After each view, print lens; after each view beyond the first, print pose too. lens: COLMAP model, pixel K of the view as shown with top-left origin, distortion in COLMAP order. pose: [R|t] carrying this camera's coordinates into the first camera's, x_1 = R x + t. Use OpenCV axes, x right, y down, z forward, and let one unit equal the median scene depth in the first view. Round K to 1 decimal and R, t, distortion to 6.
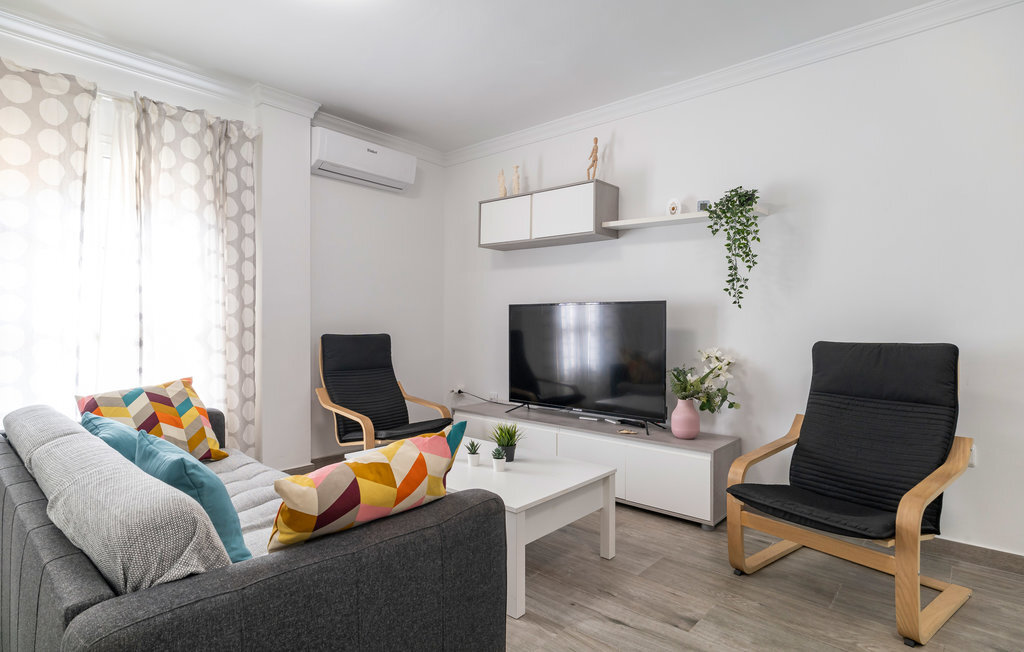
lens RADIAL K [[527.4, 0, 512.0], [0, 527.4, 326.0], [0, 0, 1]] dist [-0.000008, -0.000204]
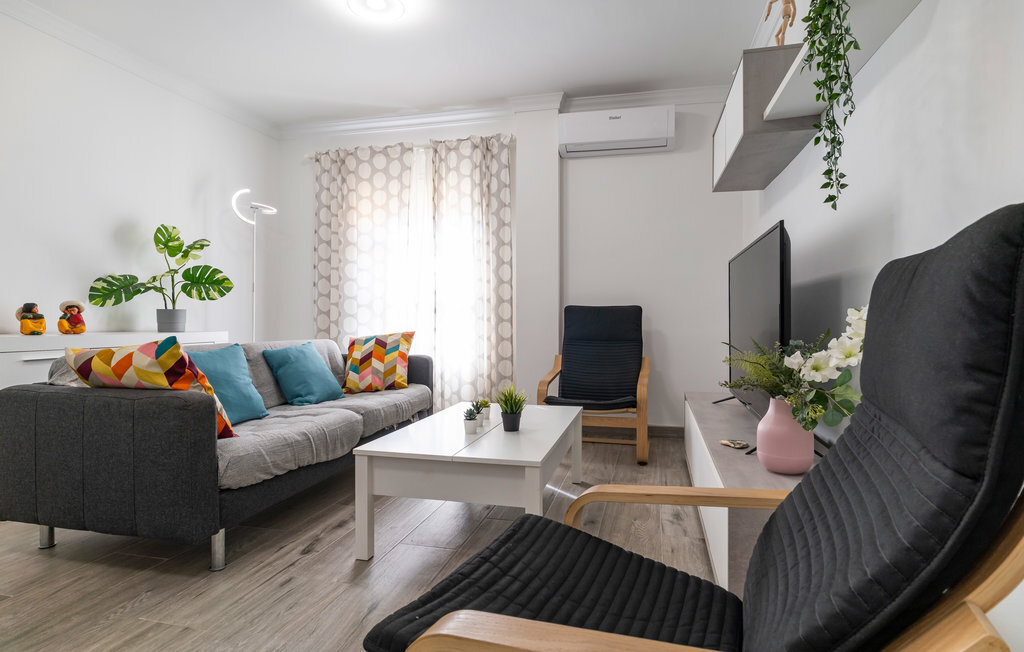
lens RADIAL K [[531.3, 0, 522.5], [0, 531.3, 321.8], [0, 0, 1]] dist [-0.001855, -0.000107]
pose [[0.472708, -0.000974, -0.881218, 0.634777], [-0.002650, 0.999993, -0.002527, 0.059836], [0.881215, 0.003529, 0.472703, 0.472563]]
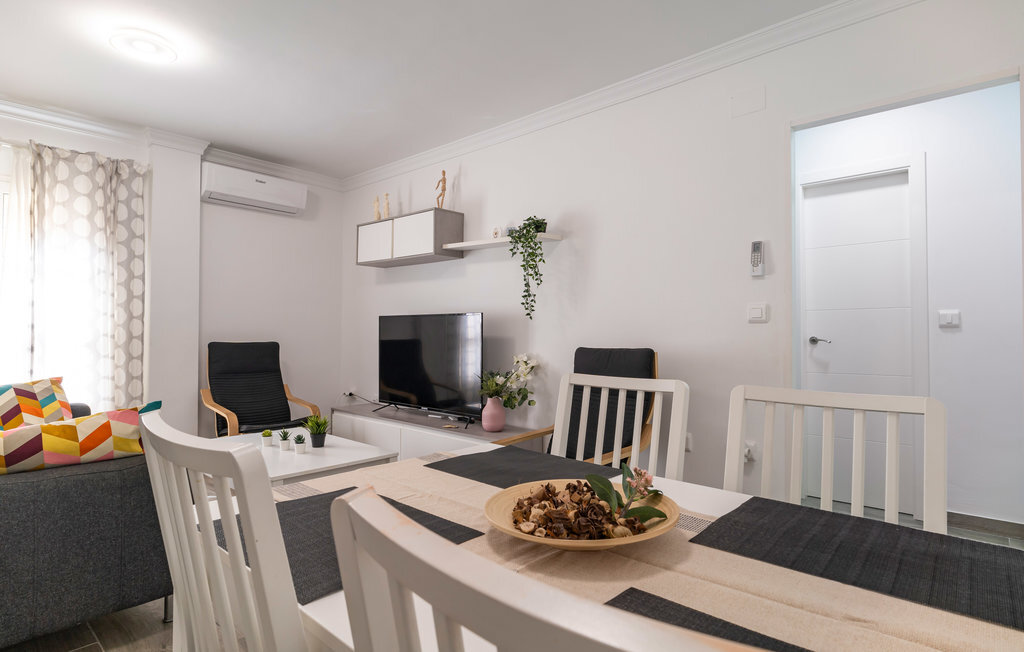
lens RADIAL K [[535.8, 0, 512.0], [0, 535.8, 326.0], [0, 0, 1]] dist [-0.004627, -0.000218]
pose [[0.999885, -0.000439, -0.015168, 0.359658], [0.000144, 0.999811, -0.019461, 0.003765], [0.015173, 0.019456, 0.999696, -0.170874]]
